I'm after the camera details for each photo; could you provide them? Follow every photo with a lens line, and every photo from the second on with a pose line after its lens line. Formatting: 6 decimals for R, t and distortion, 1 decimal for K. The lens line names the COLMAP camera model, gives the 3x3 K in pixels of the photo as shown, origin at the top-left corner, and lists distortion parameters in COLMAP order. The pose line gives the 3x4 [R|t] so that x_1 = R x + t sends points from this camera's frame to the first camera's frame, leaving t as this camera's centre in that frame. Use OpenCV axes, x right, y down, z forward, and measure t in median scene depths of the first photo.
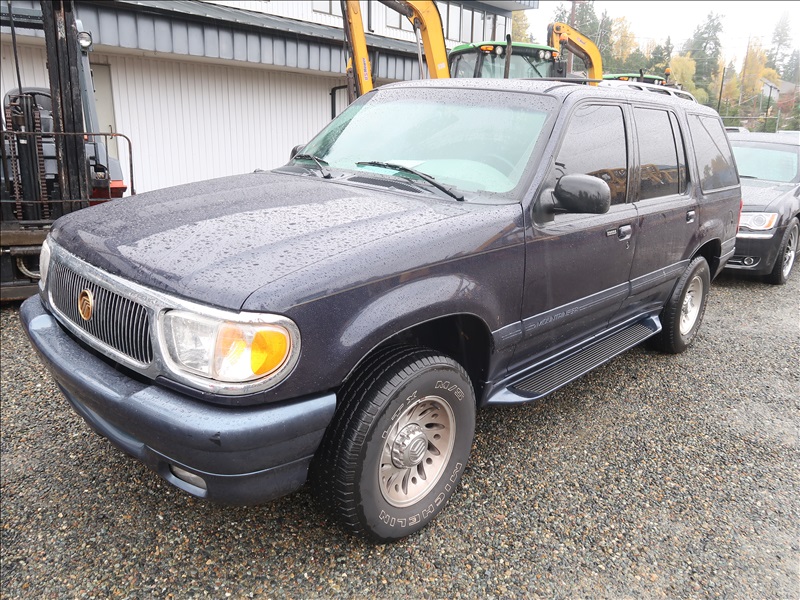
lens RADIAL K [[622.6, 0, 400.0], [0, 622.6, 304.1], [0, 0, 1]] dist [-0.018817, 0.002045]
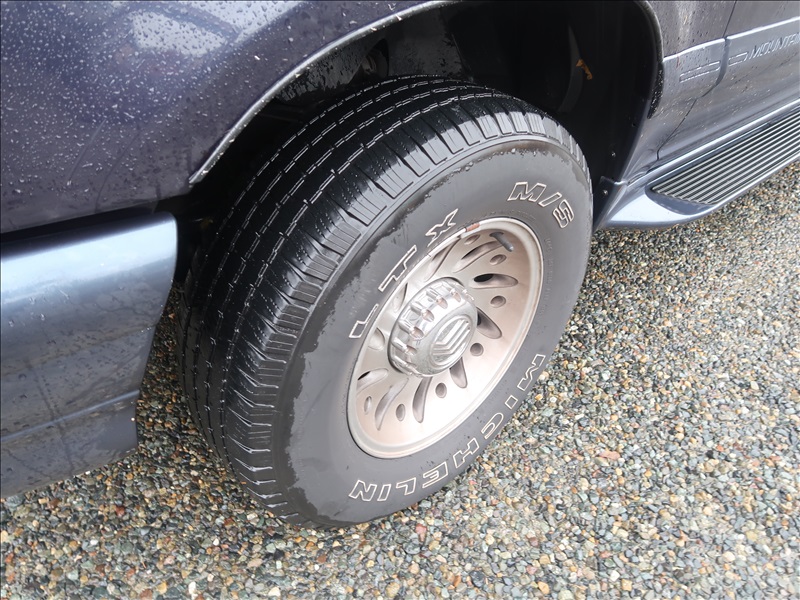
lens RADIAL K [[622.6, 0, 400.0], [0, 622.6, 304.1], [0, 0, 1]] dist [-0.018817, 0.002045]
pose [[0.995428, 0.064762, -0.070212, 0.021158], [-0.035874, 0.934724, 0.353559, 0.060635], [0.088526, -0.349424, 0.932773, 0.596600]]
